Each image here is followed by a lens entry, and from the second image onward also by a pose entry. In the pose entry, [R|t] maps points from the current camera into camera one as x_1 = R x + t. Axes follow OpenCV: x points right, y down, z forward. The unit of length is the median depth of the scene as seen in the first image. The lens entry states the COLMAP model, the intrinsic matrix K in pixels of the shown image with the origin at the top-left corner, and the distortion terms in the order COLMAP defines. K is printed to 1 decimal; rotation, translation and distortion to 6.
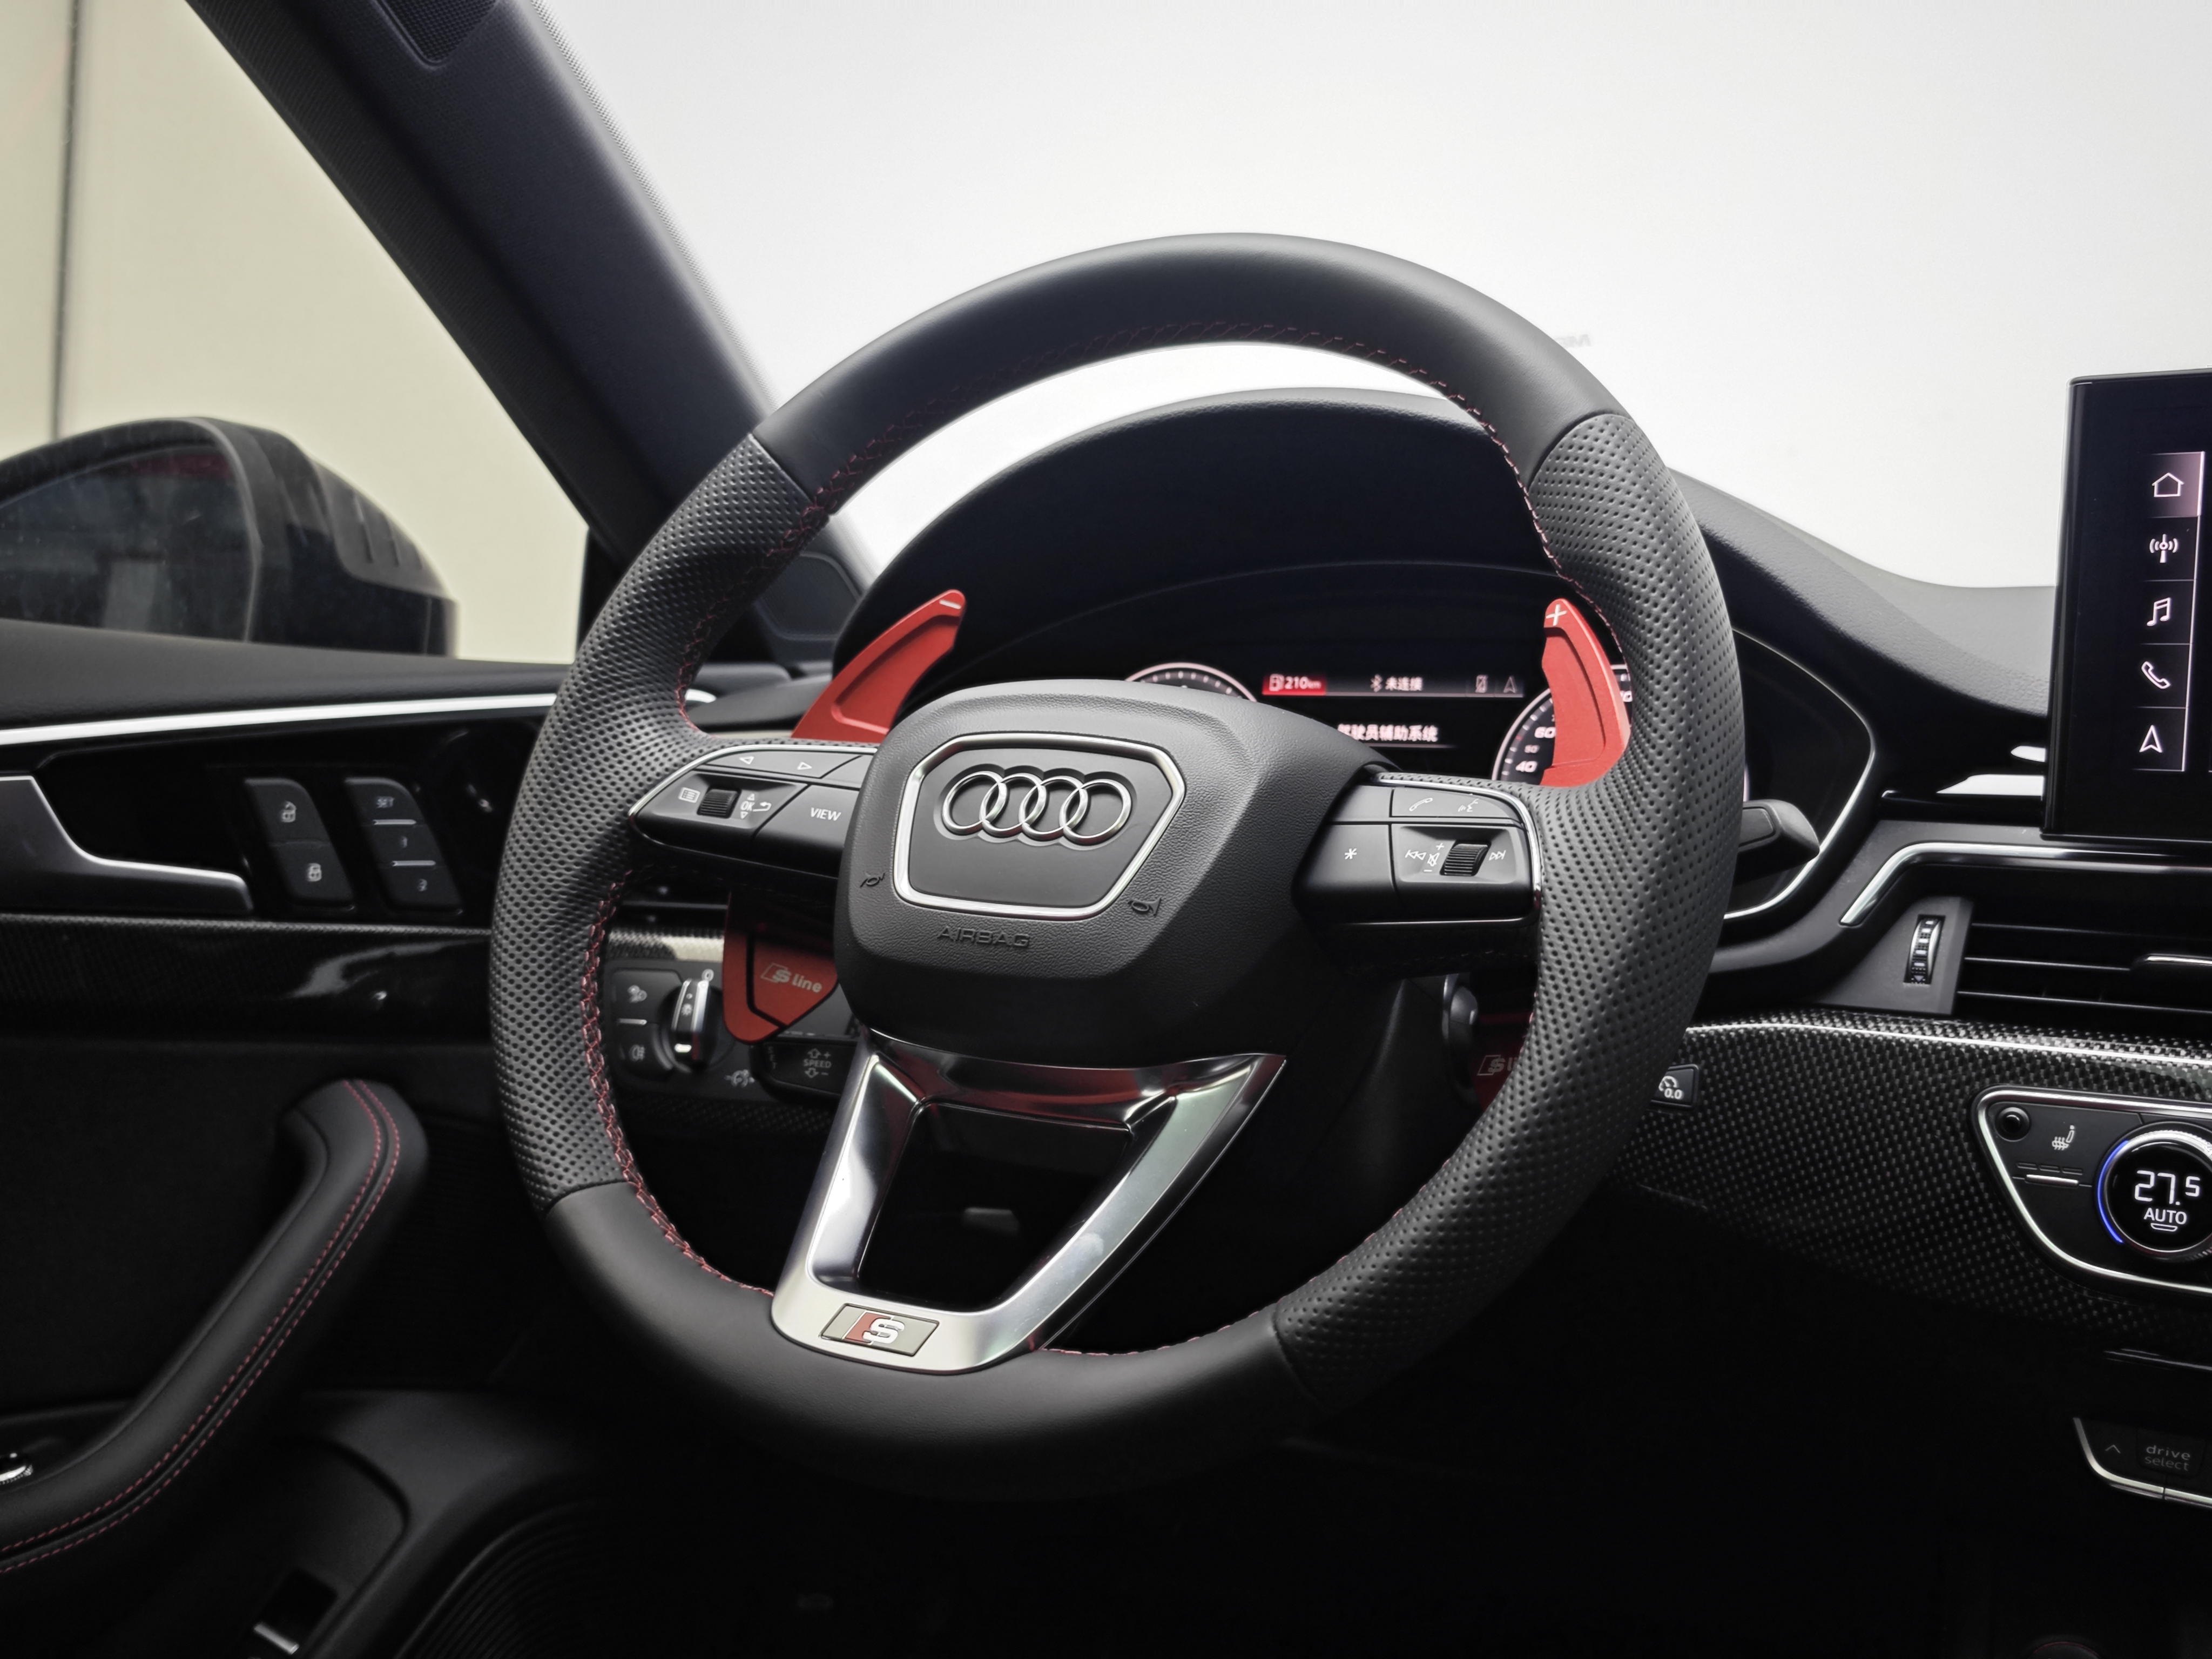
lens RADIAL K [[2208.1, 0, 1171.7], [0, 2208.1, 880.1], [0, 0, 1]] dist [0.036647, 0.000000]
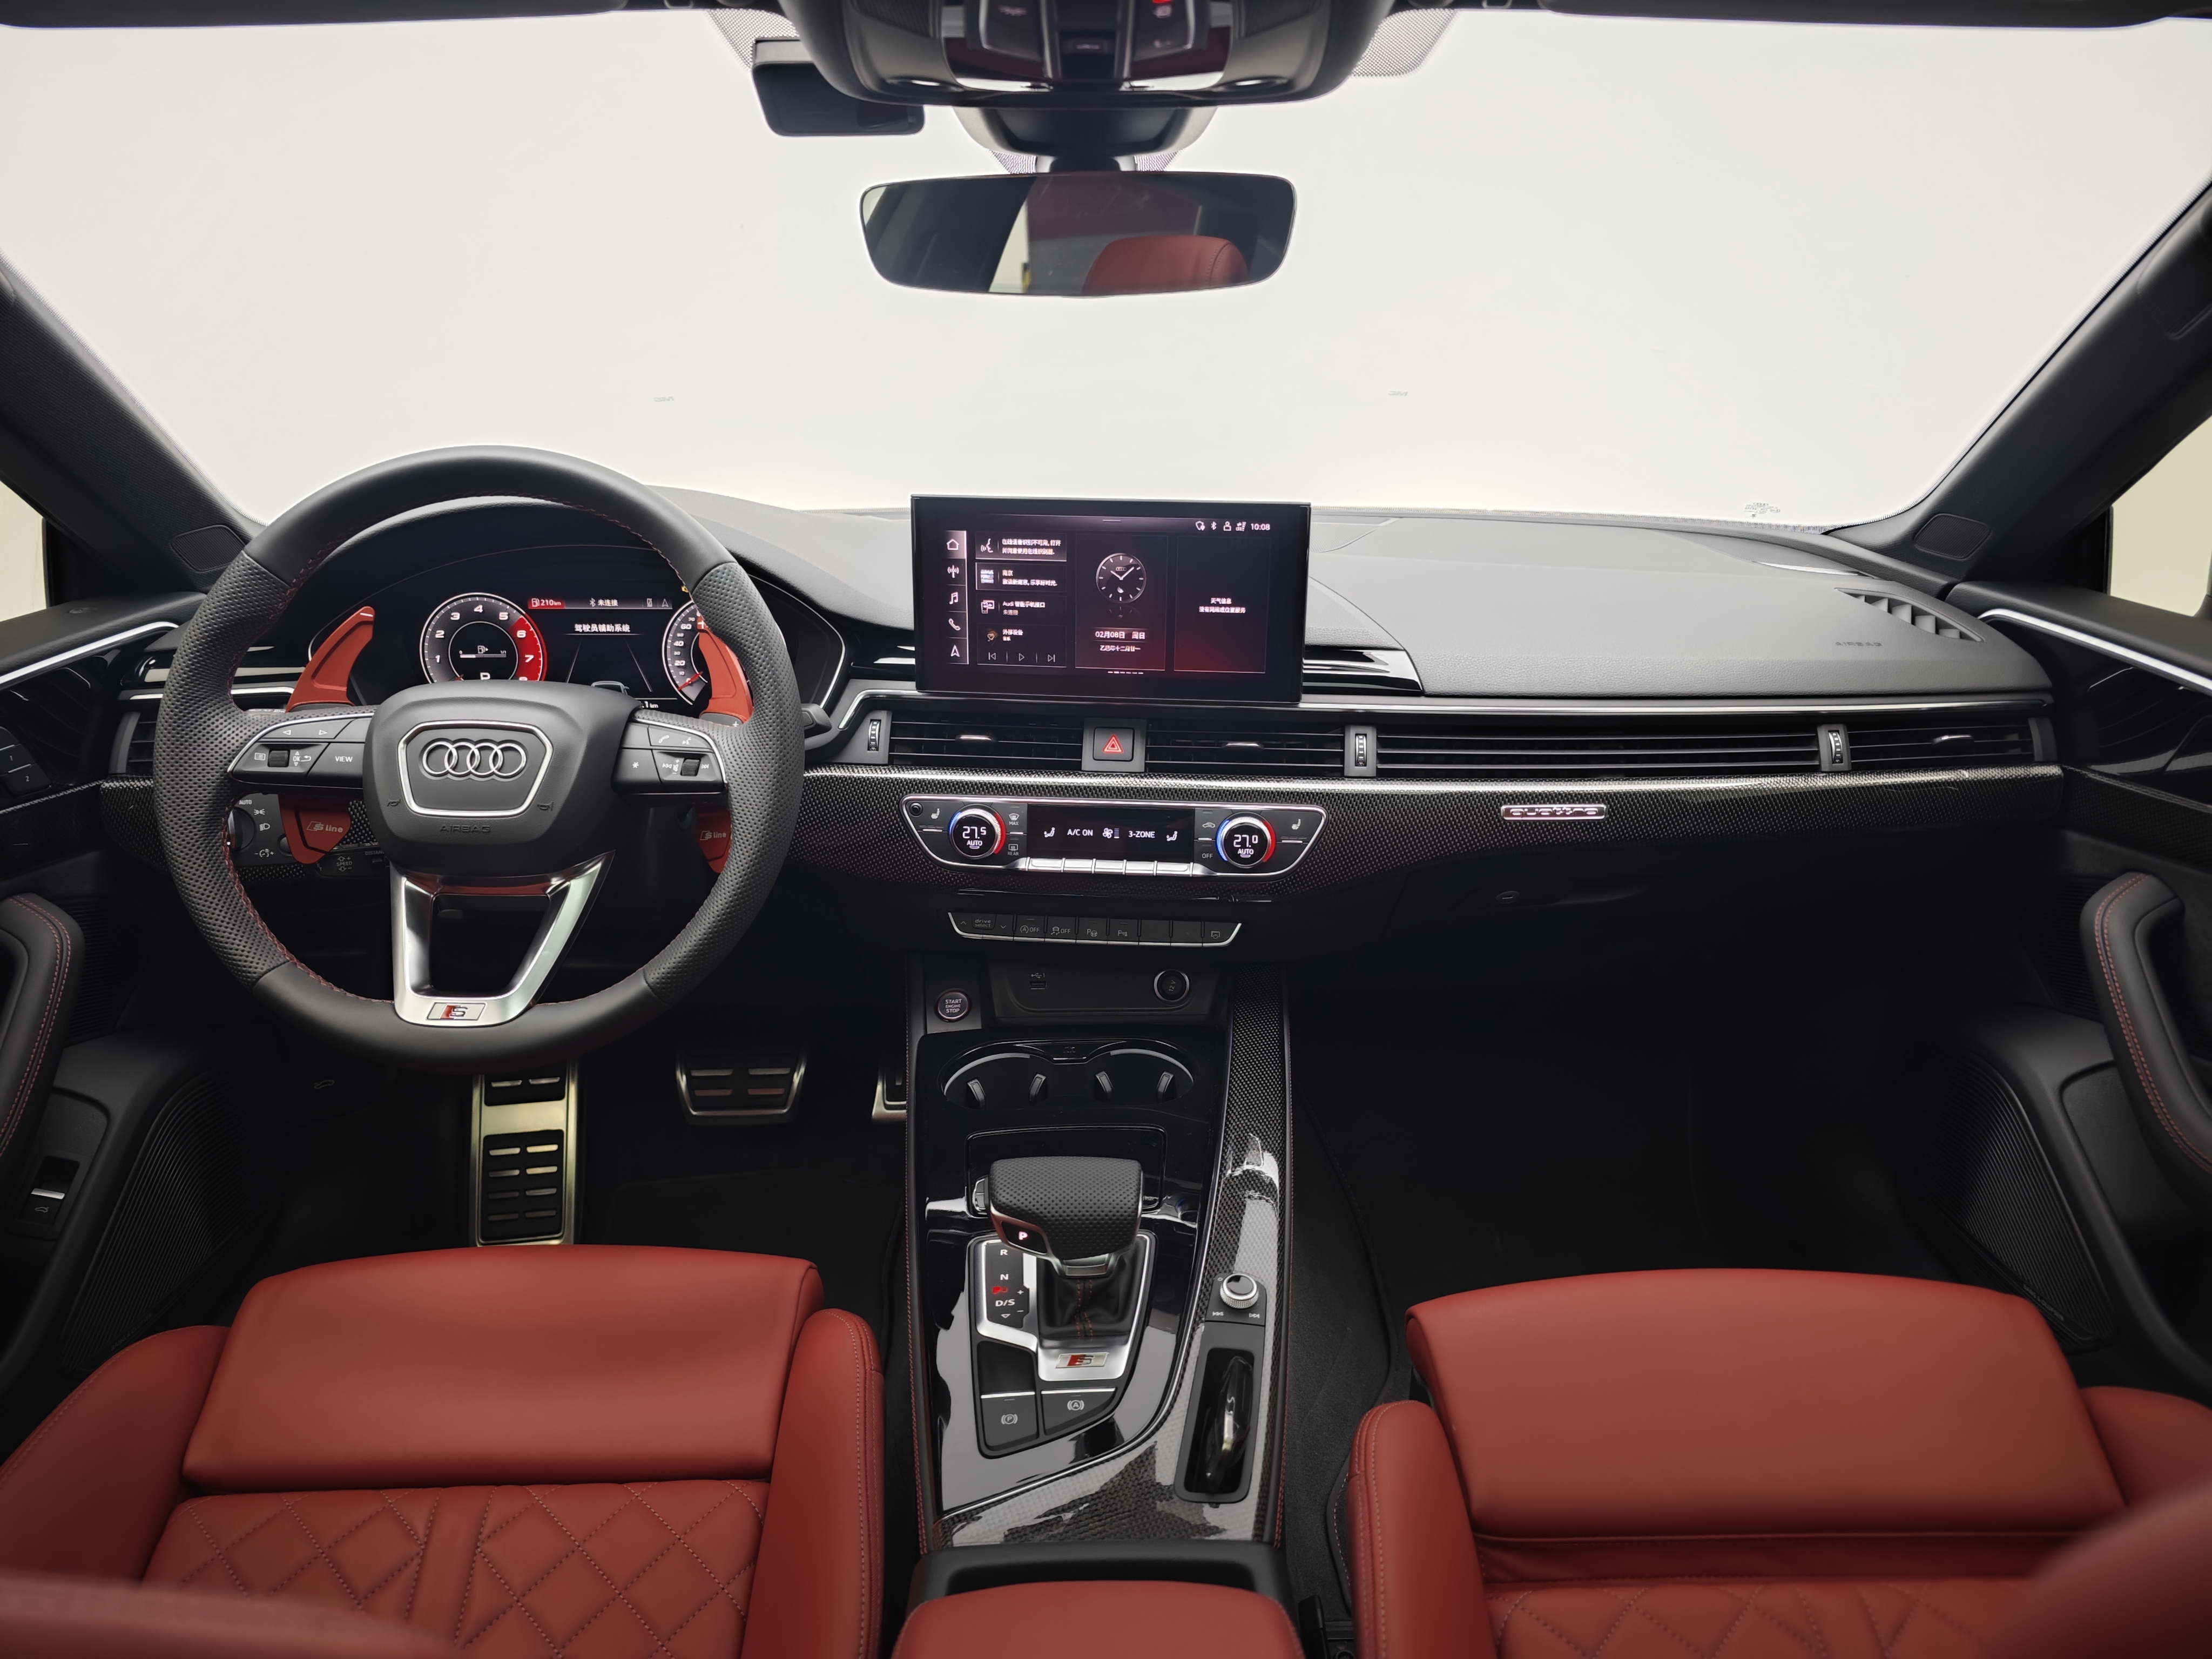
lens RADIAL K [[1433.6, 0, 1119.5], [0, 1433.6, 833.6], [0, 0, 1]] dist [-0.003978, -0.009180]
pose [[0.869933, -0.181070, 0.458727, -0.158562], [0.044227, 0.955055, 0.293109, -0.322820], [-0.491183, -0.234697, 0.838842, -0.450247]]
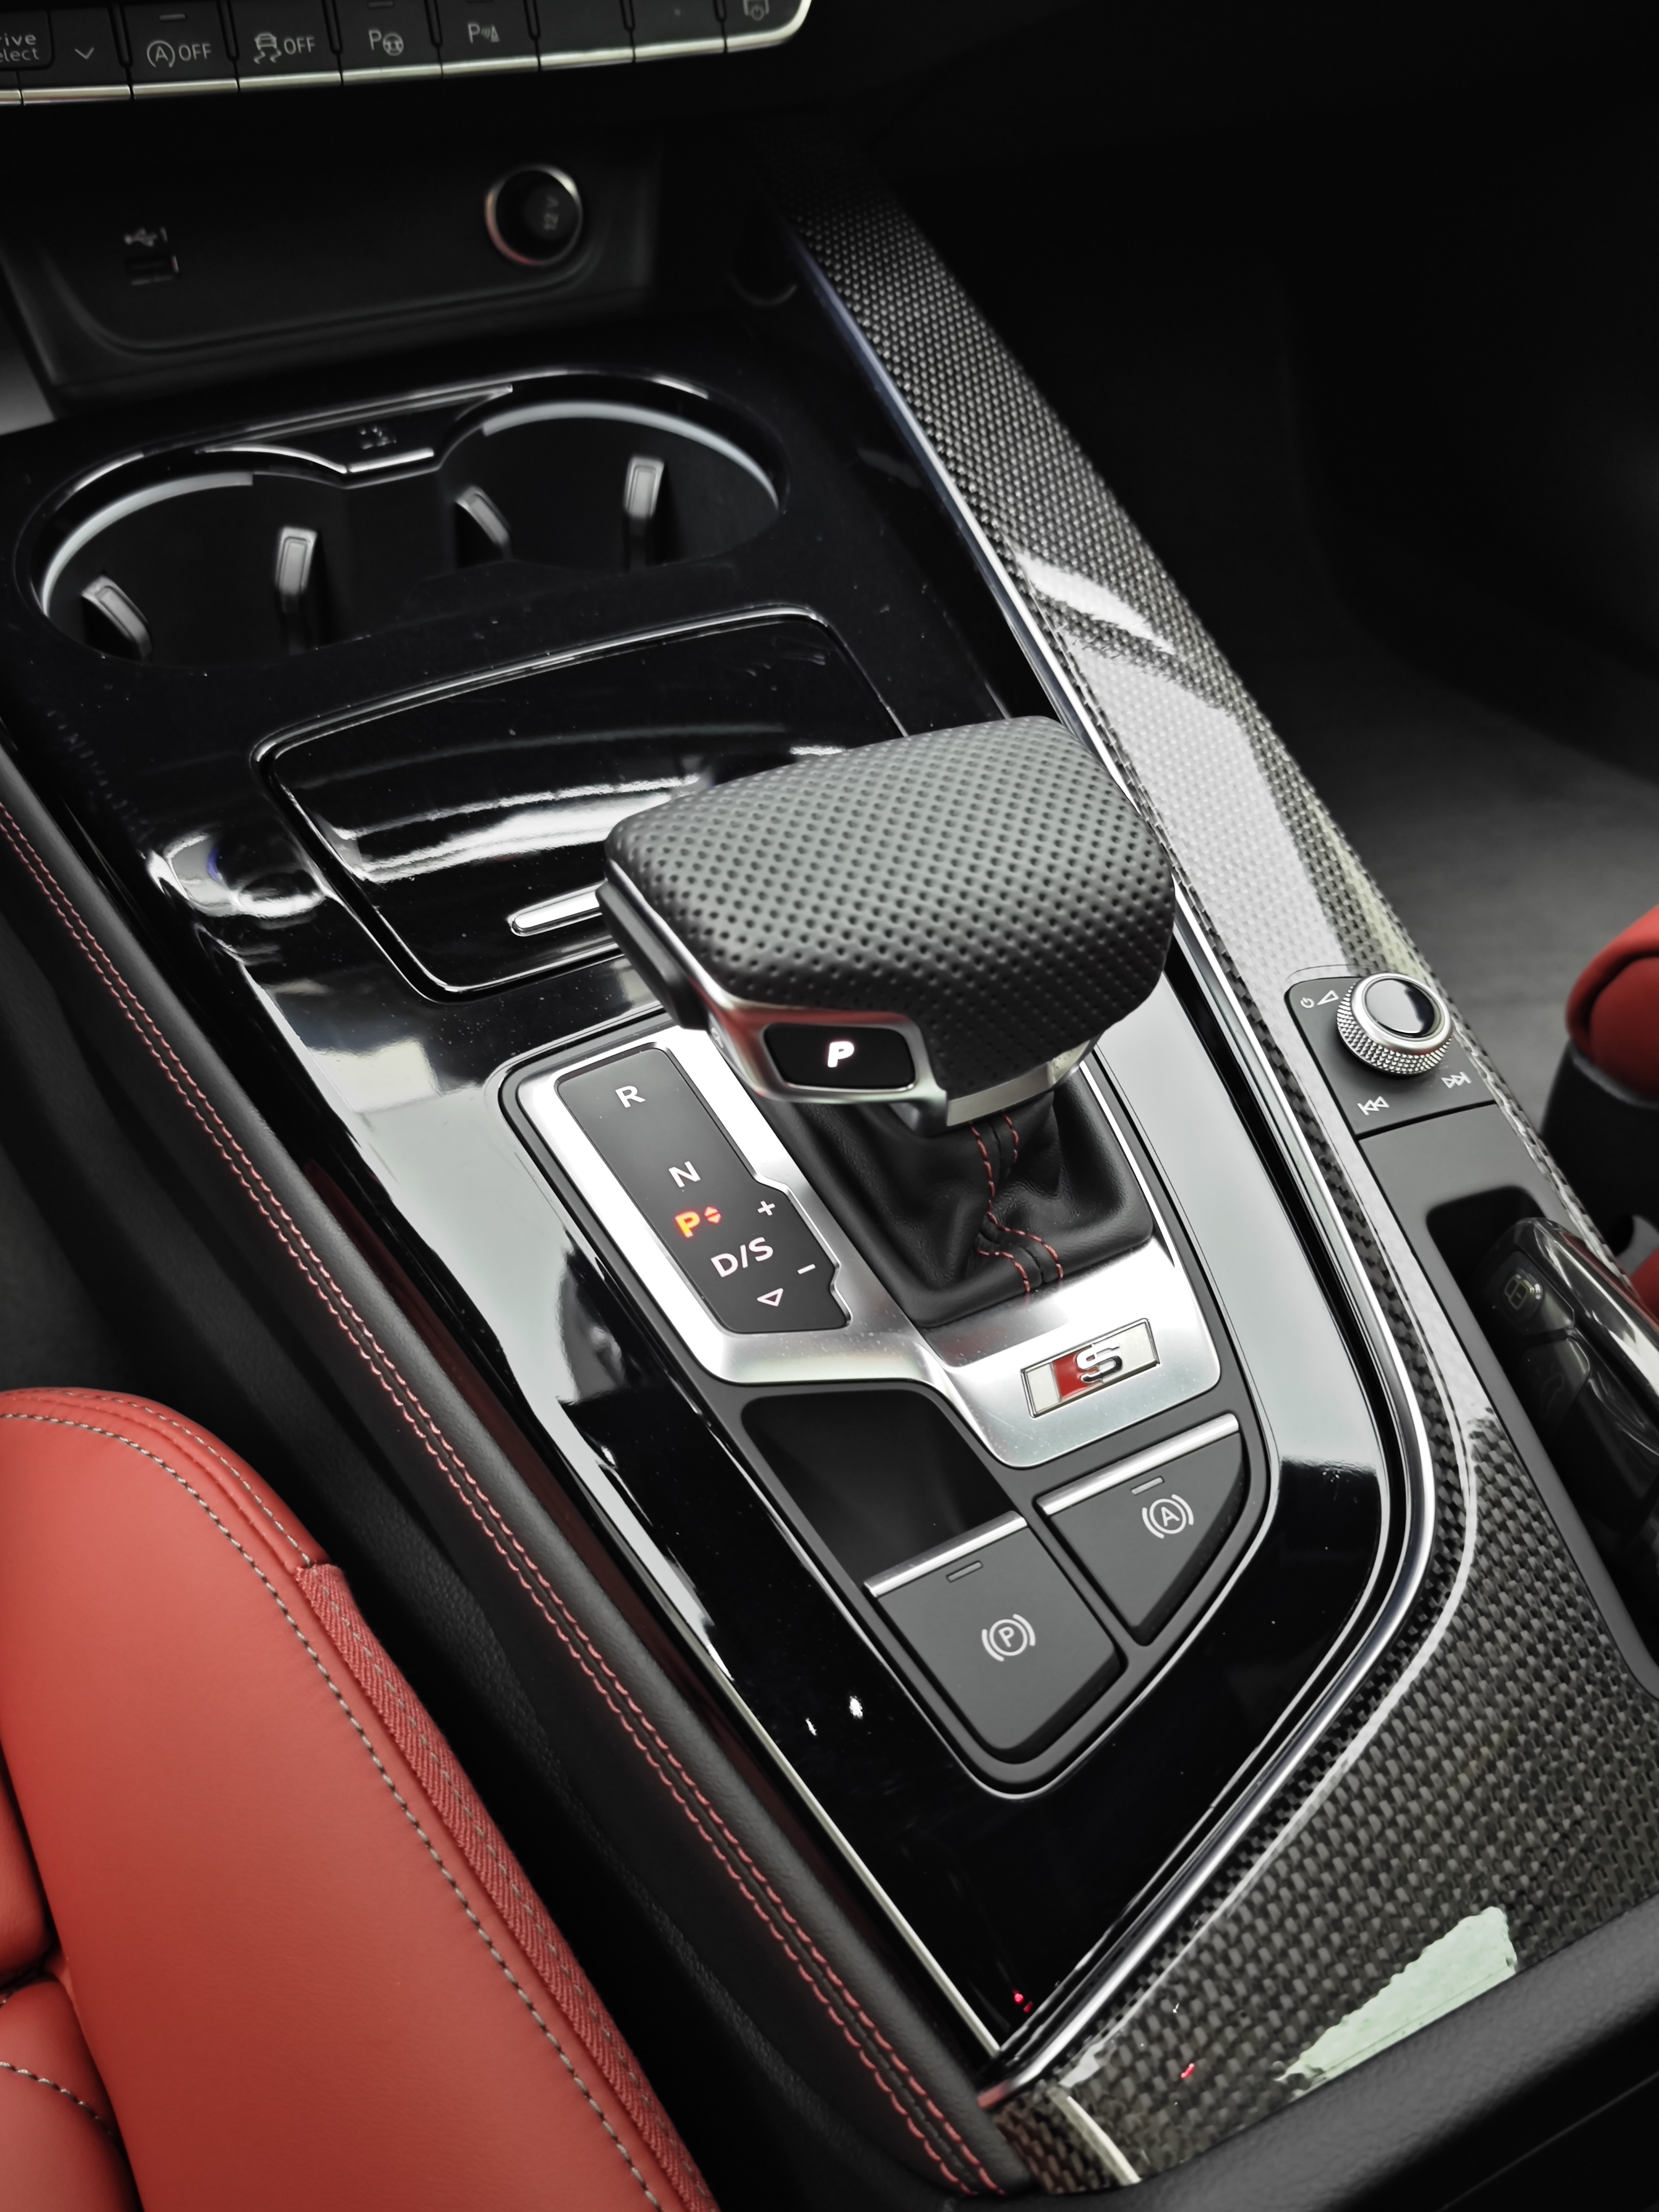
lens RADIAL K [[2208.1, 0, 824.9], [0, 2208.1, 1100.5], [0, 0, 1]] dist [0.036647, 0.000000]
pose [[0.547000, -0.572687, 0.610591, -0.068150], [0.004560, 0.731411, 0.681922, 0.005656], [-0.837120, -0.370227, 0.402693, 0.330297]]
